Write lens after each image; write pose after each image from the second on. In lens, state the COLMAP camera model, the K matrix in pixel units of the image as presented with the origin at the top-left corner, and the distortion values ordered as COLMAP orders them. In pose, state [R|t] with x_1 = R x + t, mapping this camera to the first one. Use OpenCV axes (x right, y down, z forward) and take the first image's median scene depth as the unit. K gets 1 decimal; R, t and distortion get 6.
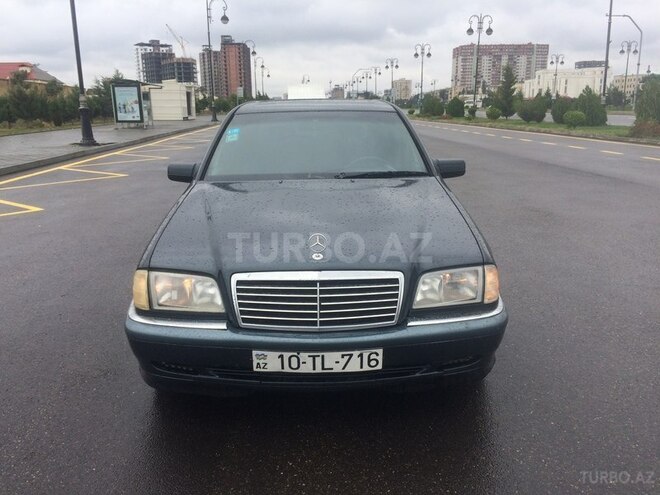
lens RADIAL K [[564.9, 0, 332.9], [0, 564.9, 246.4], [0, 0, 1]] dist [0.049335, -0.062849]
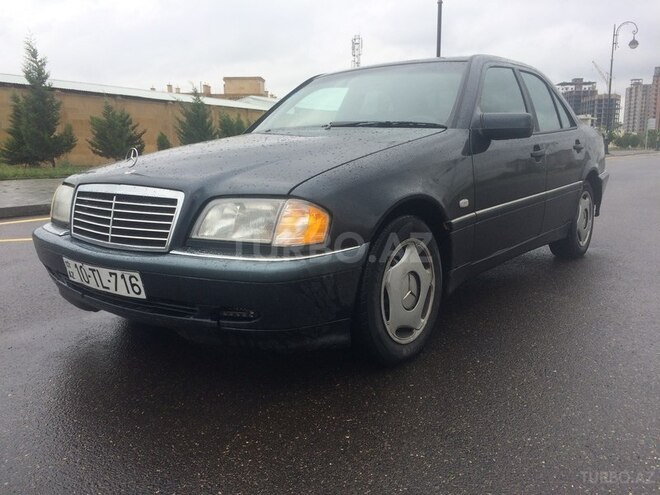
lens RADIAL K [[564.9, 0, 327.9], [0, 564.9, 246.8], [0, 0, 1]] dist [0.049335, -0.062849]
pose [[0.771997, 0.106721, -0.626603, 0.847357], [-0.147175, 0.989027, -0.012876, 0.106533], [0.618353, 0.102161, 0.779233, 0.480312]]
